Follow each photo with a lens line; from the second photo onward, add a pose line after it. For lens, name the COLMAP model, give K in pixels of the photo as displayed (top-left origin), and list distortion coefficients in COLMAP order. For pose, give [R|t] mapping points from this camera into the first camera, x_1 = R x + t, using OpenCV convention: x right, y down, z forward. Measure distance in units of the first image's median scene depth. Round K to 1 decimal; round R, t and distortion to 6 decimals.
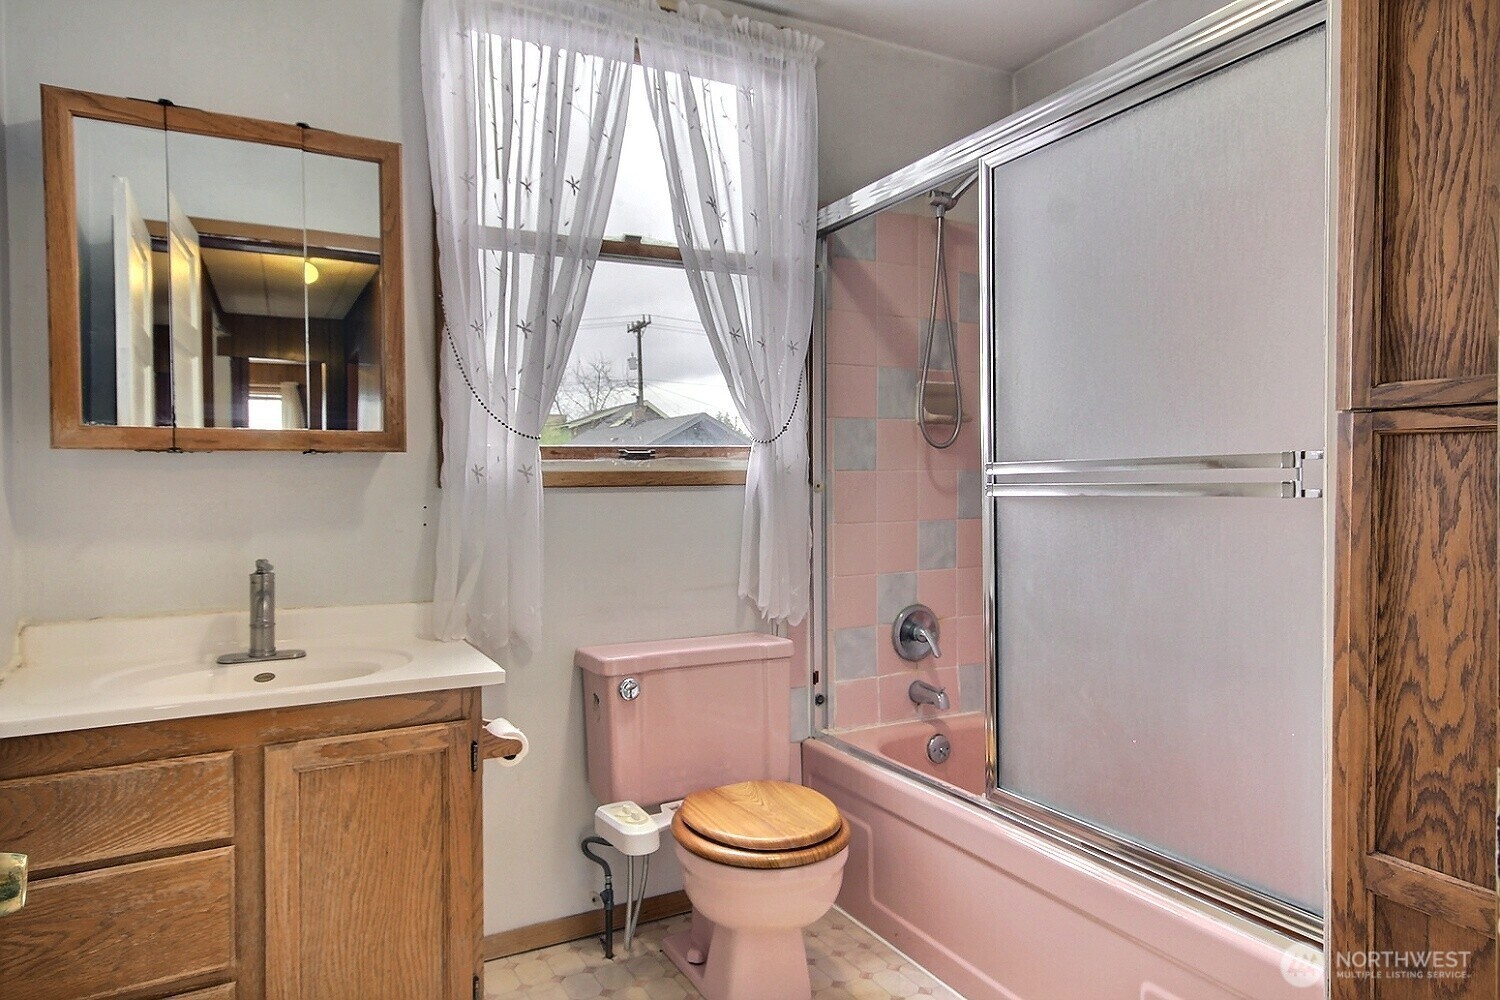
lens RADIAL K [[943.4, 0, 750.0], [0, 943.4, 500.0], [0, 0, 1]] dist [0.004386, 0.000940]
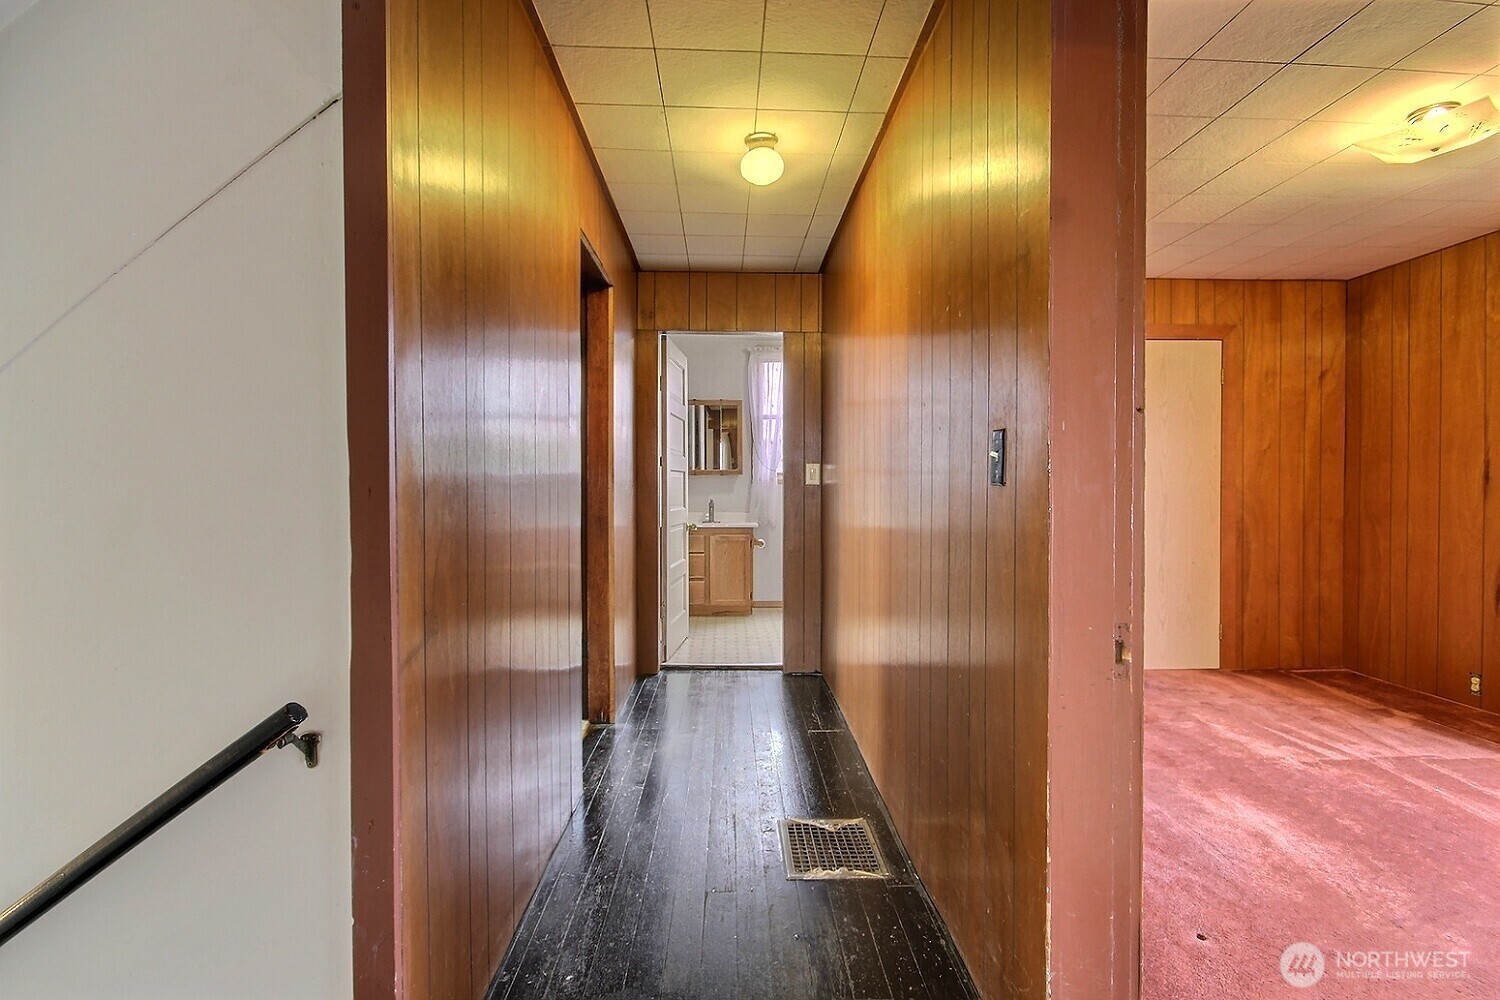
lens RADIAL K [[676.3, 0, 751.8], [0, 676.3, 502.2], [0, 0, 1]] dist [-0.017985, -0.000648]
pose [[0.897606, 0.009351, -0.440699, 0.971895], [-0.005444, 0.999934, 0.010129, 0.041533], [0.440764, -0.006693, 0.897598, -1.623294]]
